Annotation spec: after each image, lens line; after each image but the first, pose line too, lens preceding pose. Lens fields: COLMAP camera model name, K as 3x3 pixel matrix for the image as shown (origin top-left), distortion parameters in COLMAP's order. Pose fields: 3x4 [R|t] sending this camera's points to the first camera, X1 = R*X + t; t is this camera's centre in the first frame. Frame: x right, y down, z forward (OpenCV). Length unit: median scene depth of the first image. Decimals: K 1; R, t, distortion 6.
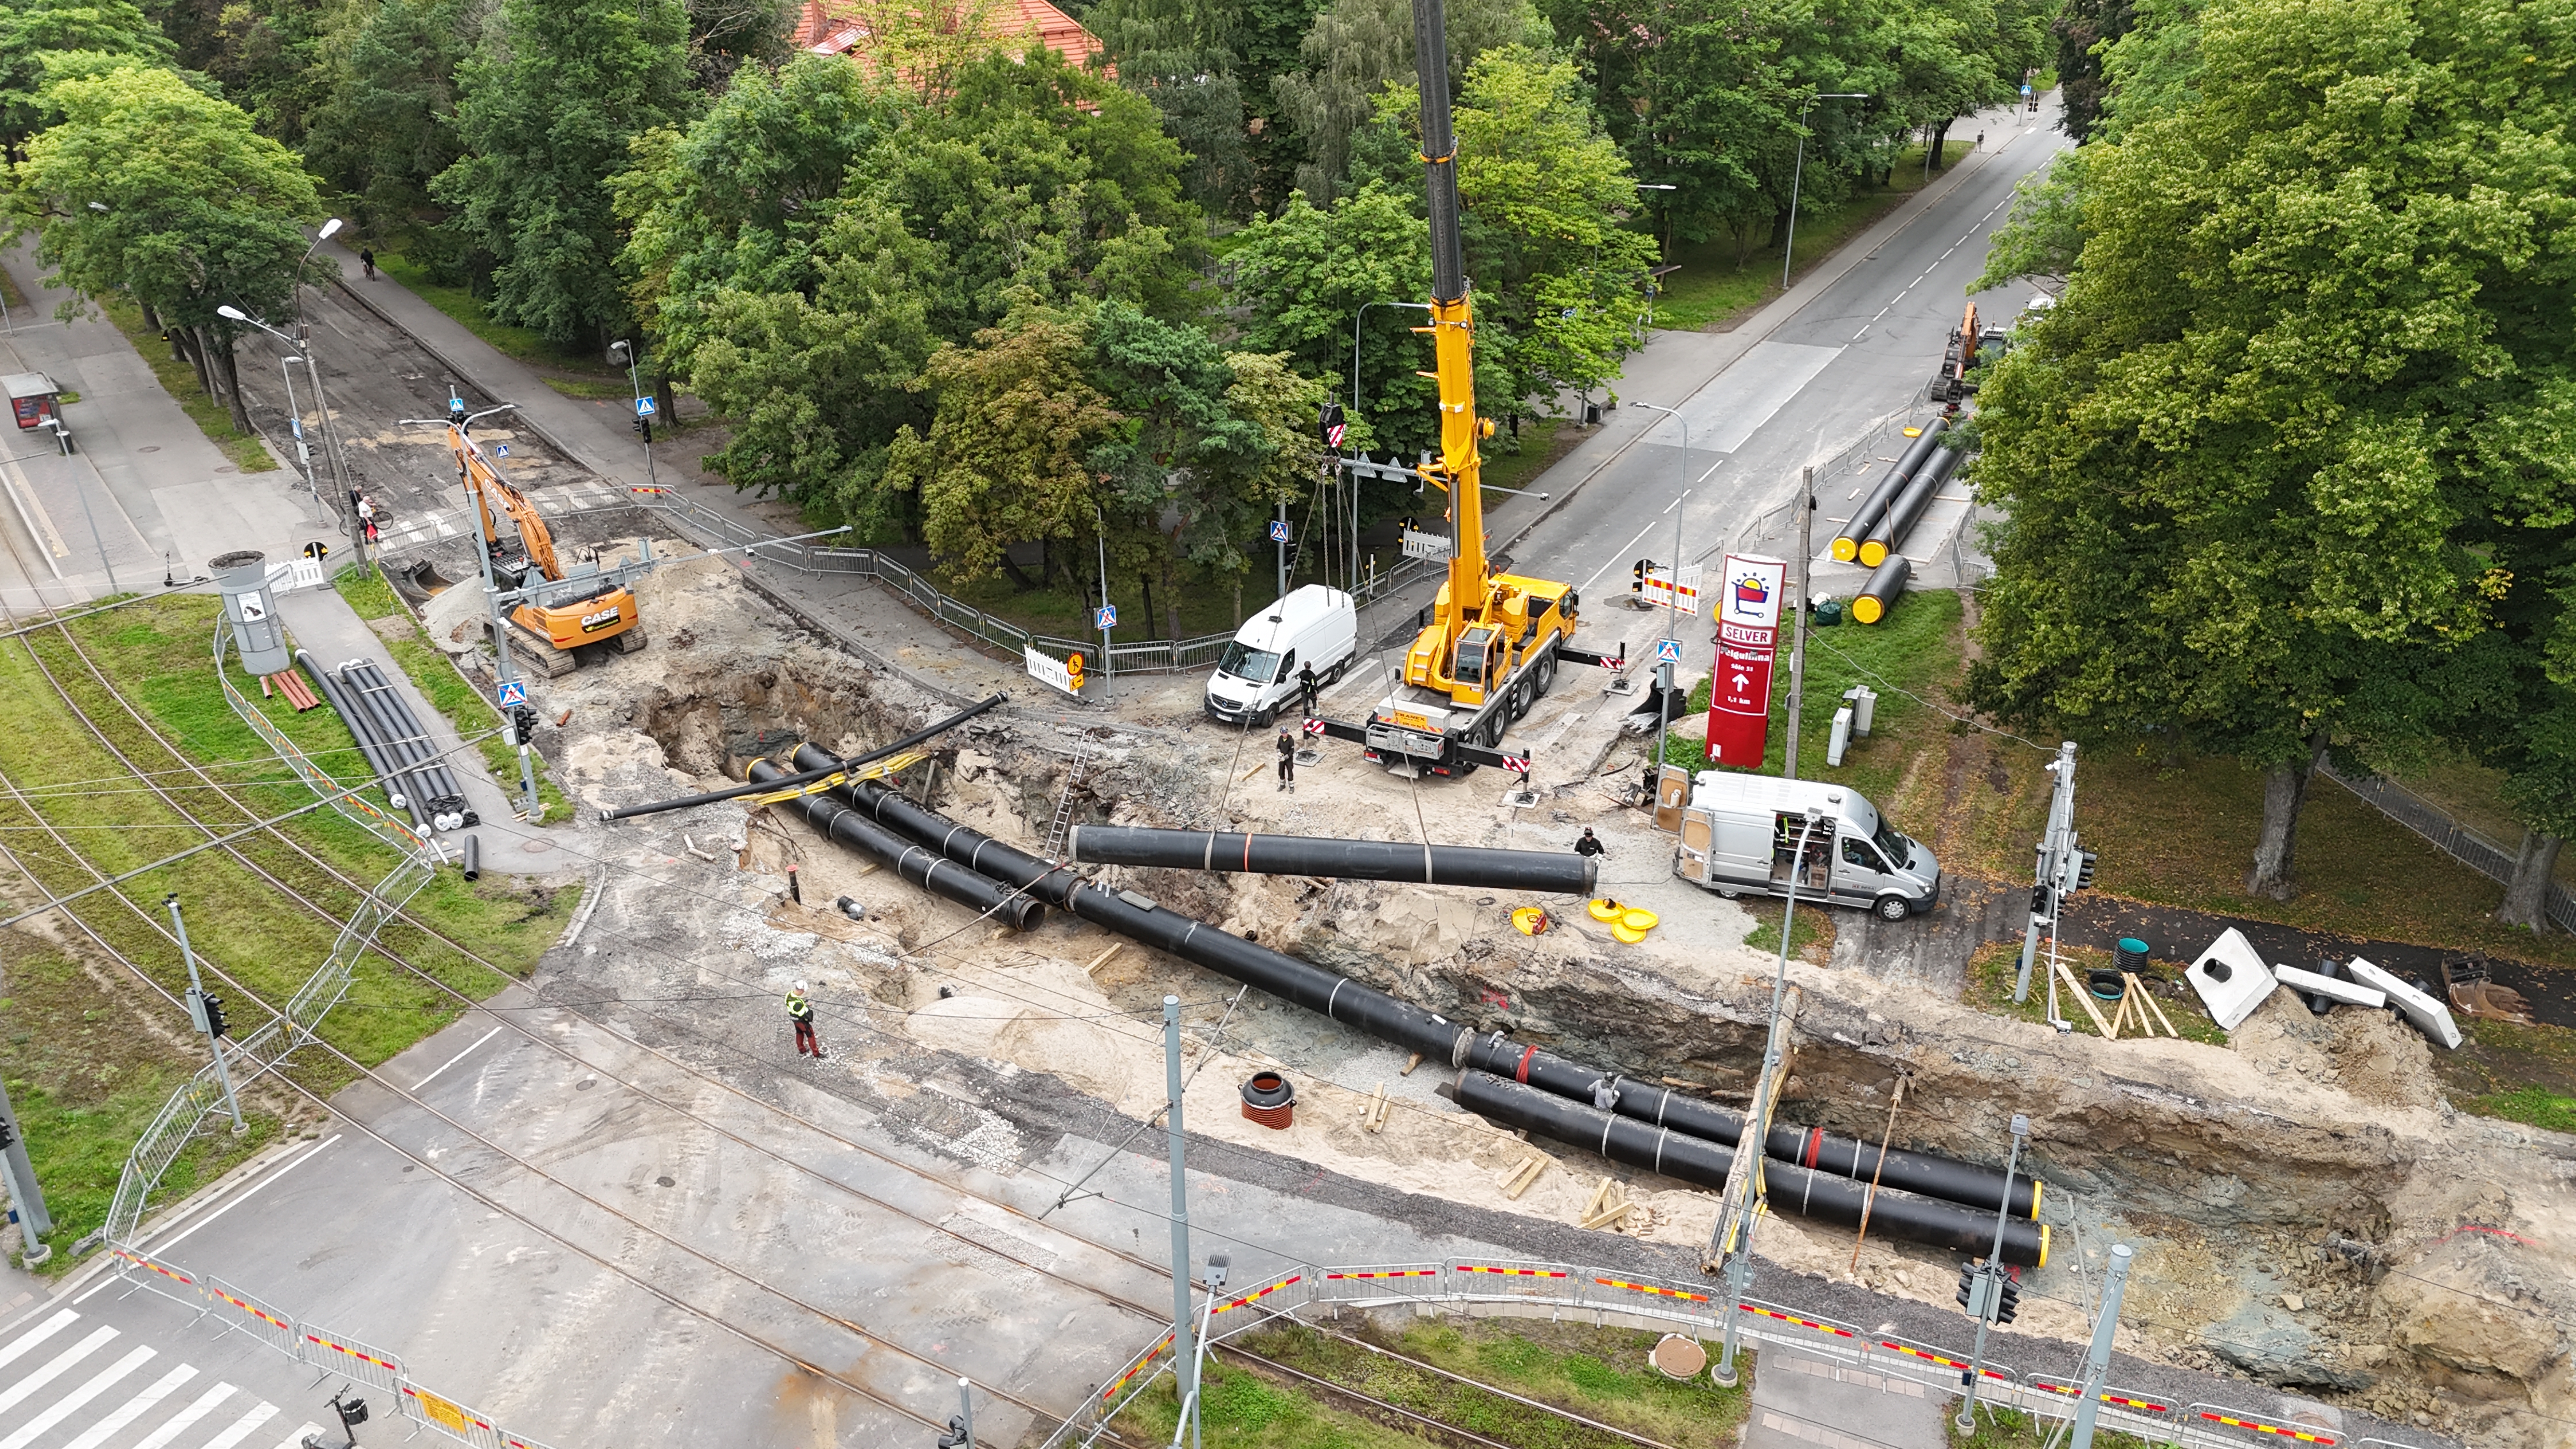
lens RADIAL K [[1893.8, 0, 1288.0], [0, 1893.8, 724.5], [0, 0, 1]] dist [0.073770, -0.059106]
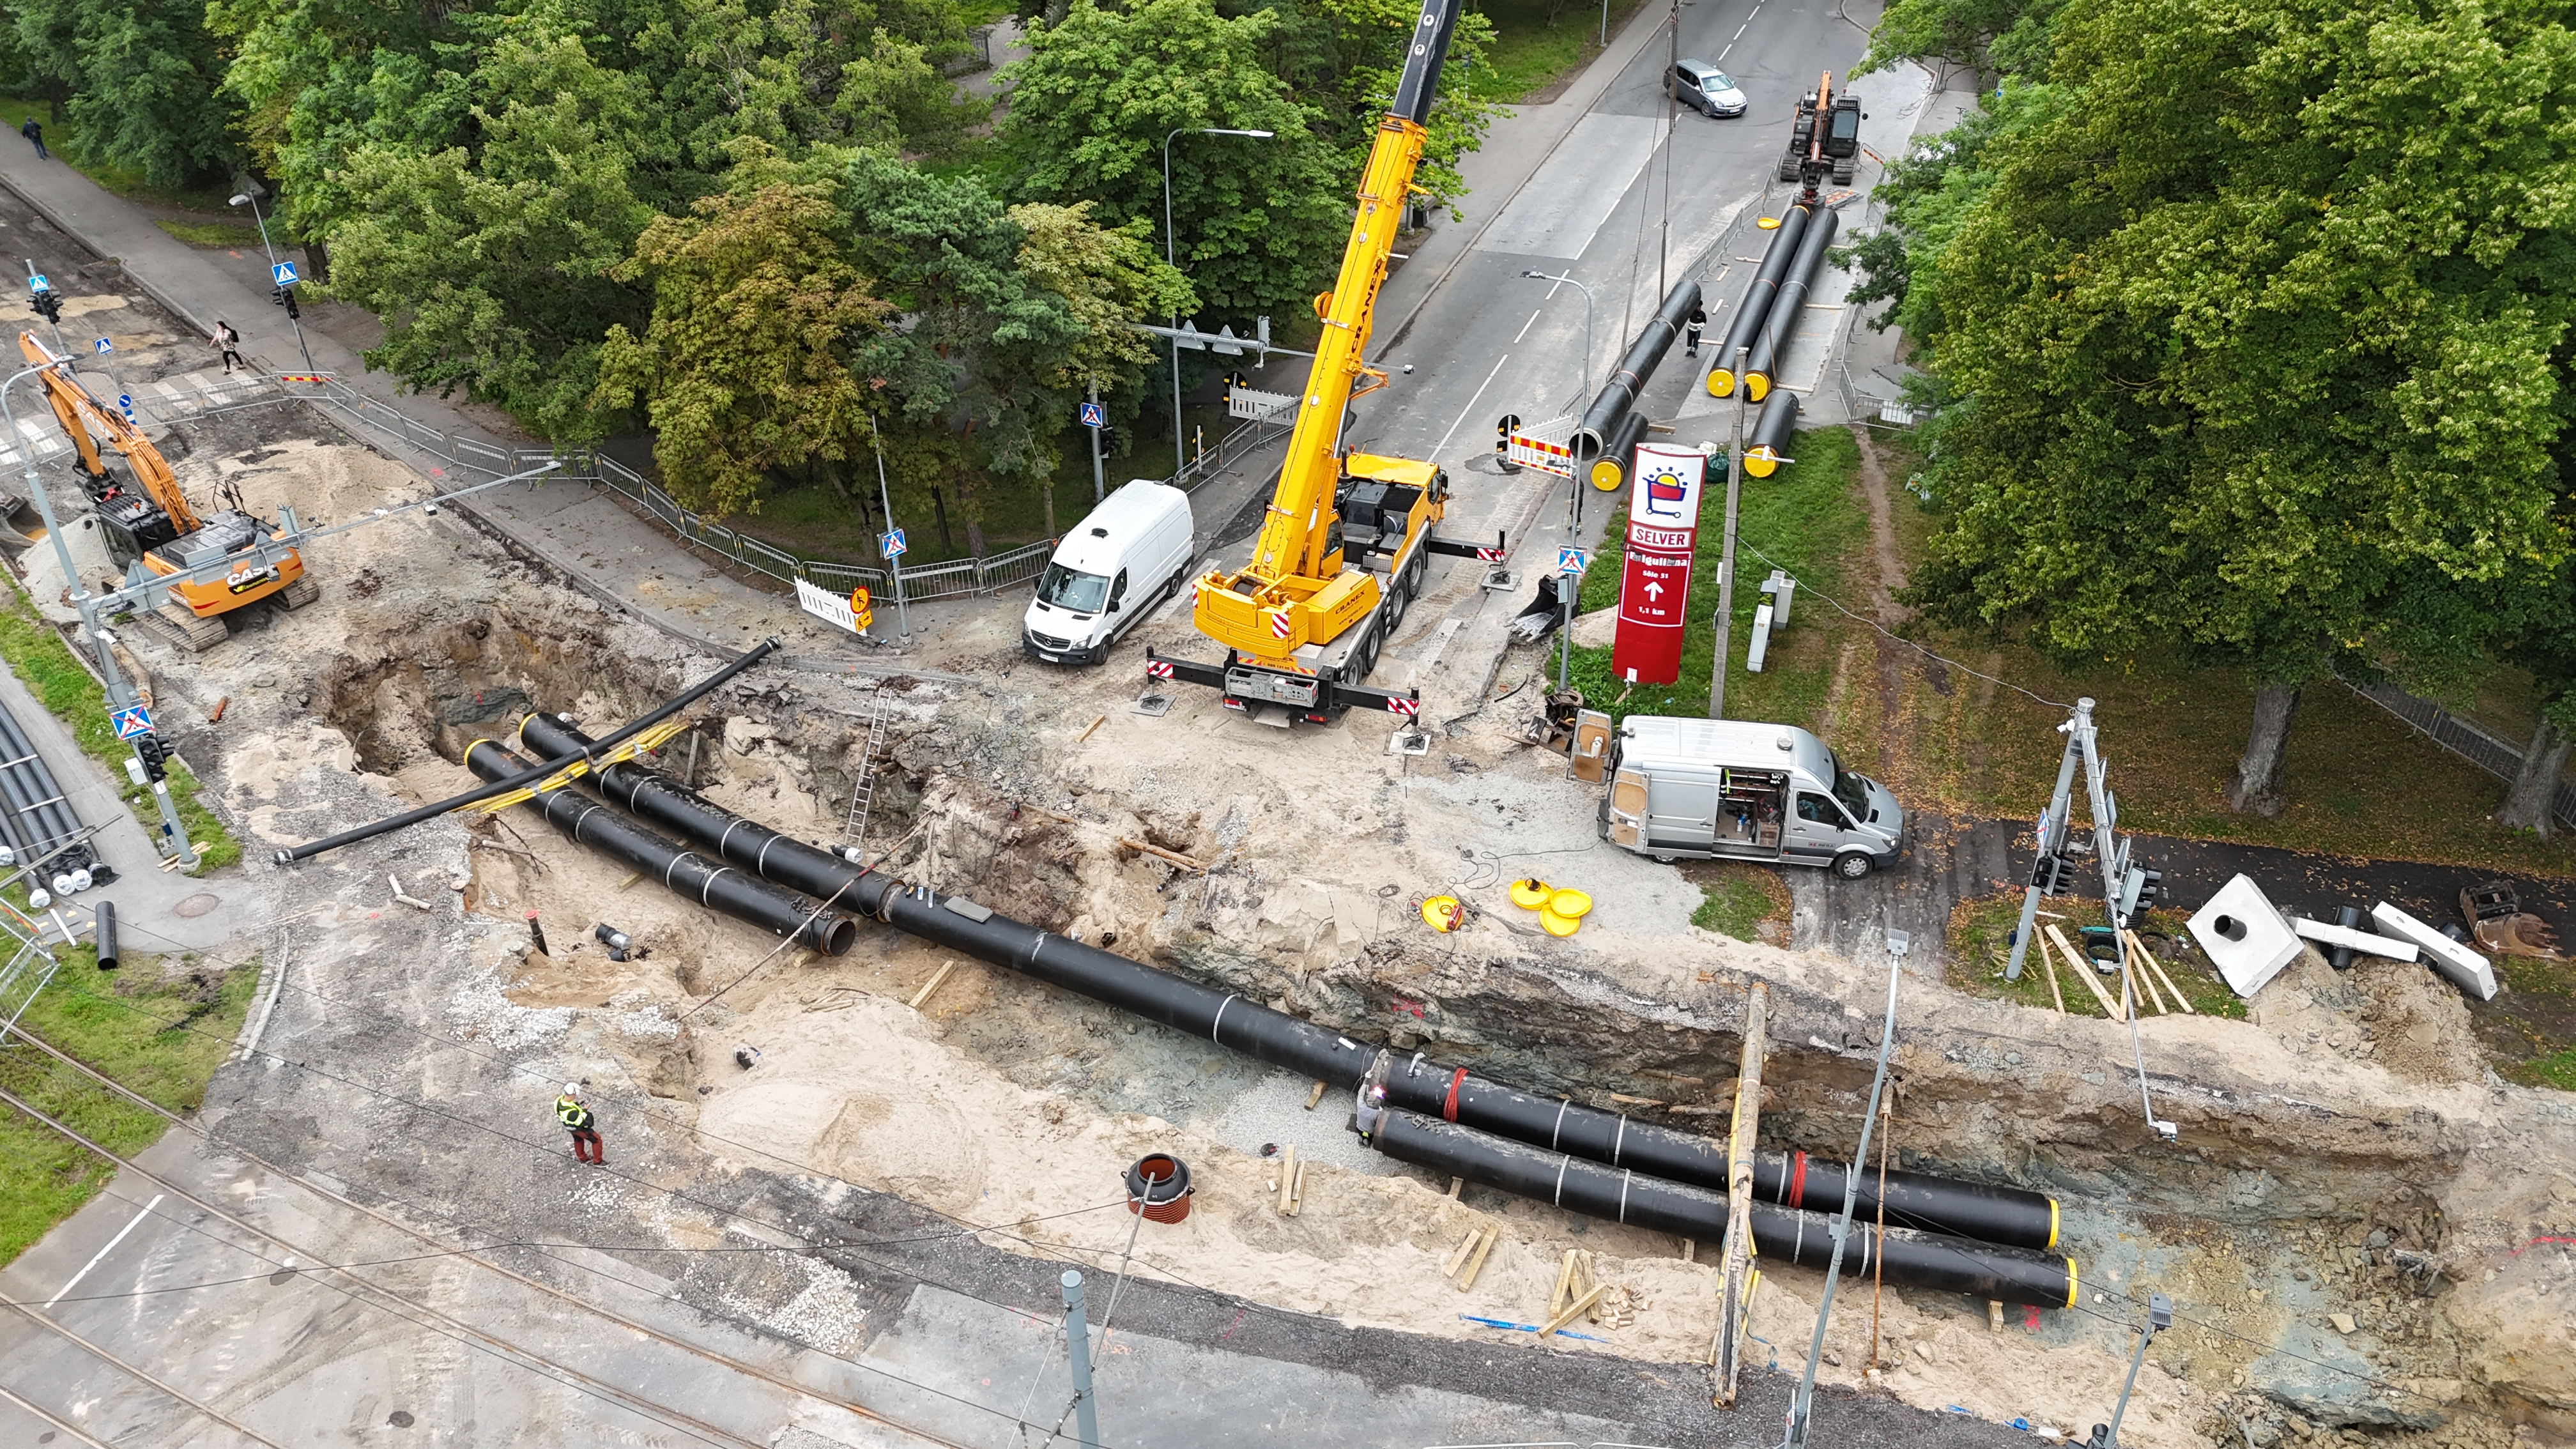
lens RADIAL K [[1893.8, 0, 1288.0], [0, 1893.8, 724.5], [0, 0, 1]] dist [0.073770, -0.059106]
pose [[0.991072, -0.077206, 0.108698, -0.026090], [0.061764, 0.988382, 0.138877, -0.099799], [-0.118158, -0.130924, 0.984326, 0.180559]]
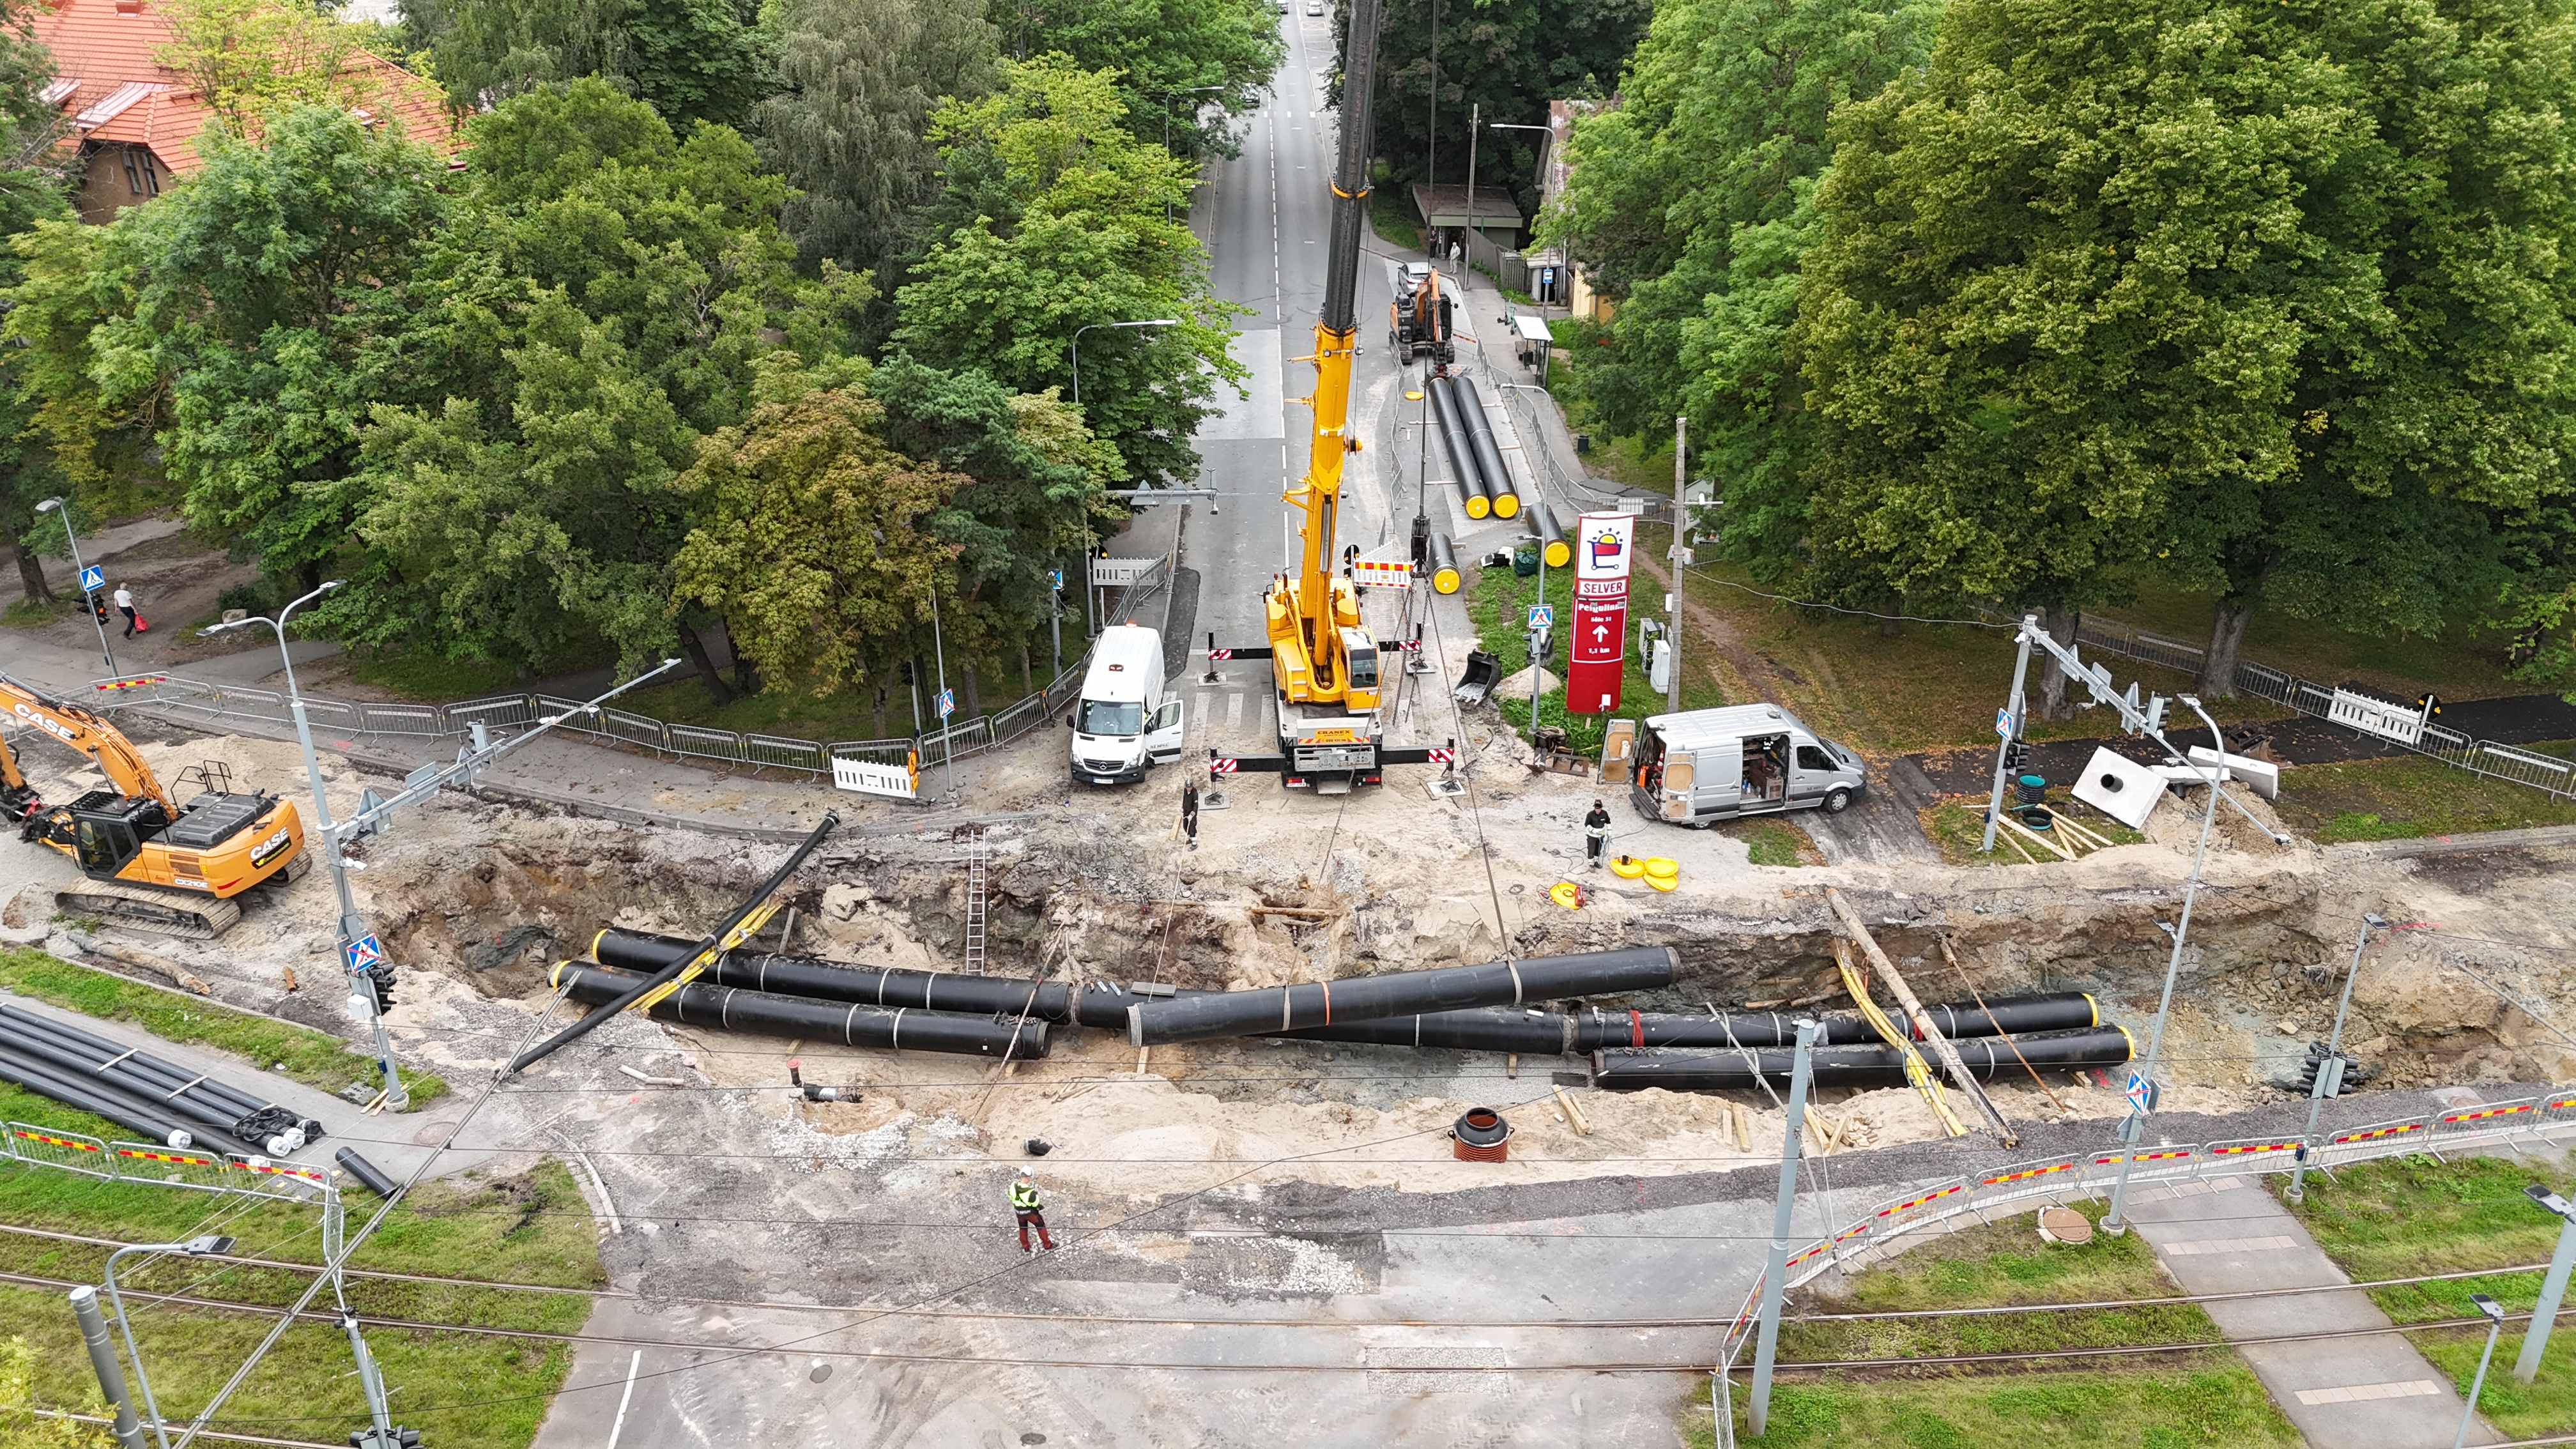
lens RADIAL K [[1893.8, 0, 1288.0], [0, 1893.8, 724.5], [0, 0, 1]] dist [0.073770, -0.059106]
pose [[0.870753, -0.214083, 0.442671, -0.424747], [0.215663, 0.975314, 0.047461, -0.065494], [-0.441904, 0.054141, 0.895427, 0.146251]]
